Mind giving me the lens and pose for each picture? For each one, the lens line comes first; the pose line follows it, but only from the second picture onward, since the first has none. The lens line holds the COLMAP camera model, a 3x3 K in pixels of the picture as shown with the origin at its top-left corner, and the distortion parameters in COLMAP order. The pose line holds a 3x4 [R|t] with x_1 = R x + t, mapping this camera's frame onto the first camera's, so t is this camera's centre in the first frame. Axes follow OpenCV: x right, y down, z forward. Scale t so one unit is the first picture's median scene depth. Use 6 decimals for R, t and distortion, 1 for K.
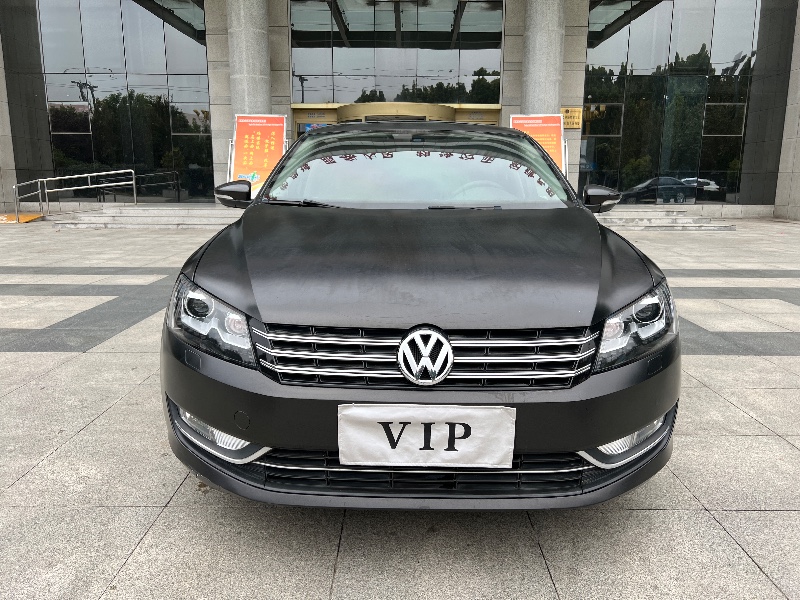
lens RADIAL K [[604.7, 0, 403.2], [0, 604.7, 293.6], [0, 0, 1]] dist [0.052845, -0.053653]
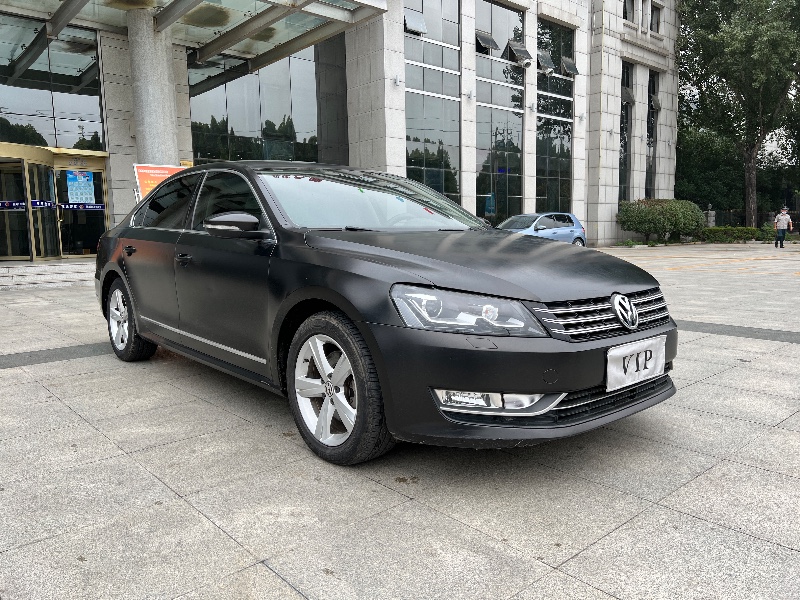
lens RADIAL K [[604.7, 0, 398.4], [0, 604.7, 298.2], [0, 0, 1]] dist [0.052845, -0.053653]
pose [[0.746365, -0.090624, 0.659338, -1.390206], [0.144610, 0.989100, -0.027749, 0.030440], [-0.649636, 0.116058, 0.751334, 0.215249]]
